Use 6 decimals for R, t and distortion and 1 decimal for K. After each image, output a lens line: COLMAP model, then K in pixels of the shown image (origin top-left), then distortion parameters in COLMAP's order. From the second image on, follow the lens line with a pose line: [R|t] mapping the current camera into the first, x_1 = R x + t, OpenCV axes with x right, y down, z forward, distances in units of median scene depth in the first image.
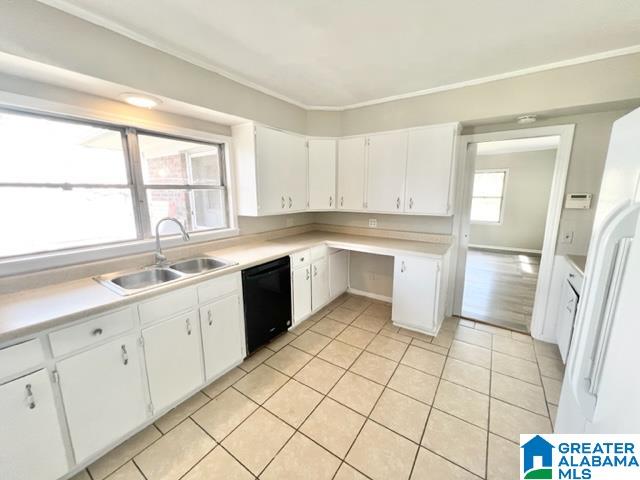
lens RADIAL K [[254.9, 0, 319.3], [0, 254.9, 237.7], [0, 0, 1]] dist [-0.001992, 0.000178]
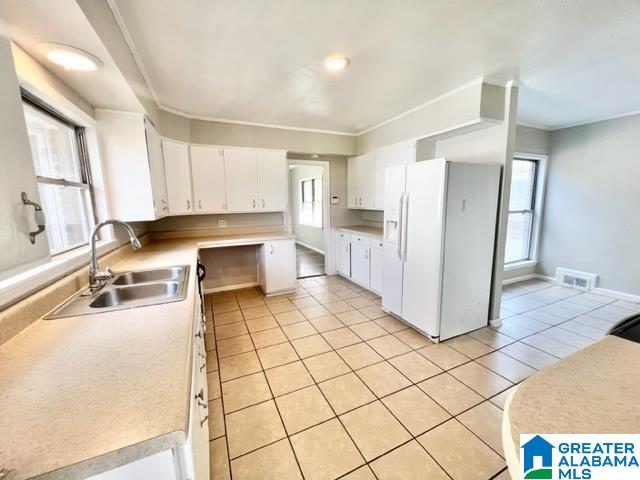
lens RADIAL K [[254.9, 0, 318.6], [0, 254.9, 237.2], [0, 0, 1]] dist [-0.001992, 0.000178]
pose [[0.515026, -0.127415, 0.847652, -0.680074], [0.169762, 0.984465, 0.044835, 0.031106], [-0.840196, 0.120808, 0.528655, 0.062908]]
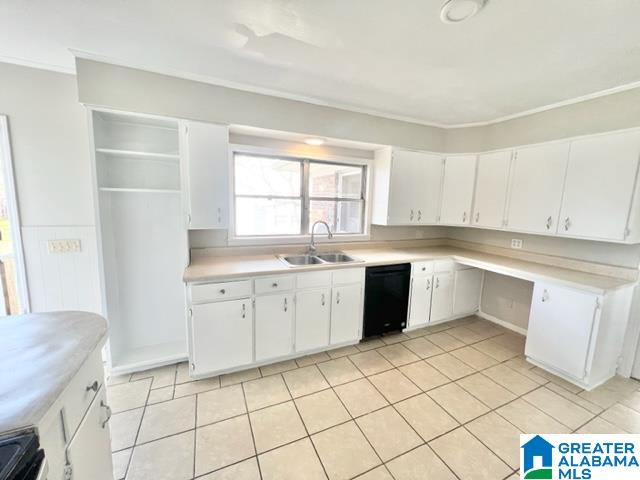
lens RADIAL K [[254.9, 0, 321.5], [0, 254.9, 238.4], [0, 0, 1]] dist [-0.001992, 0.000178]
pose [[0.856483, 0.098496, -0.506690, 0.095041], [-0.122669, 0.992342, -0.014451, 0.026483], [0.501387, 0.074532, 0.862007, -0.144759]]
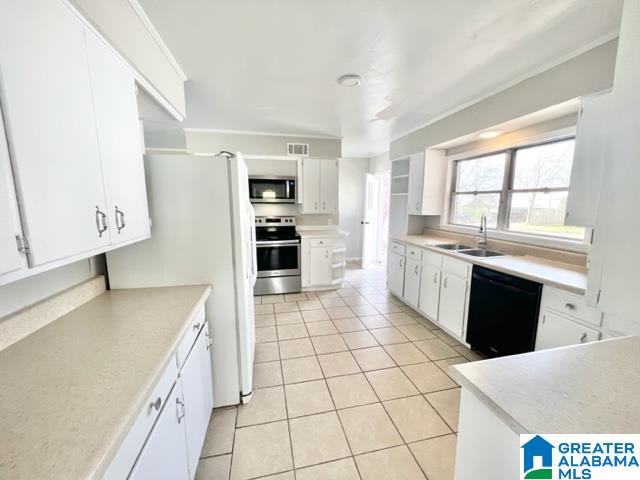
lens RADIAL K [[254.9, 0, 317.8], [0, 254.9, 239.8], [0, 0, 1]] dist [-0.001992, 0.000178]
pose [[-0.681621, 0.113637, -0.722827, 0.748089], [-0.124699, 0.955374, 0.267787, -0.147106], [0.721001, 0.272665, -0.637033, 0.925034]]
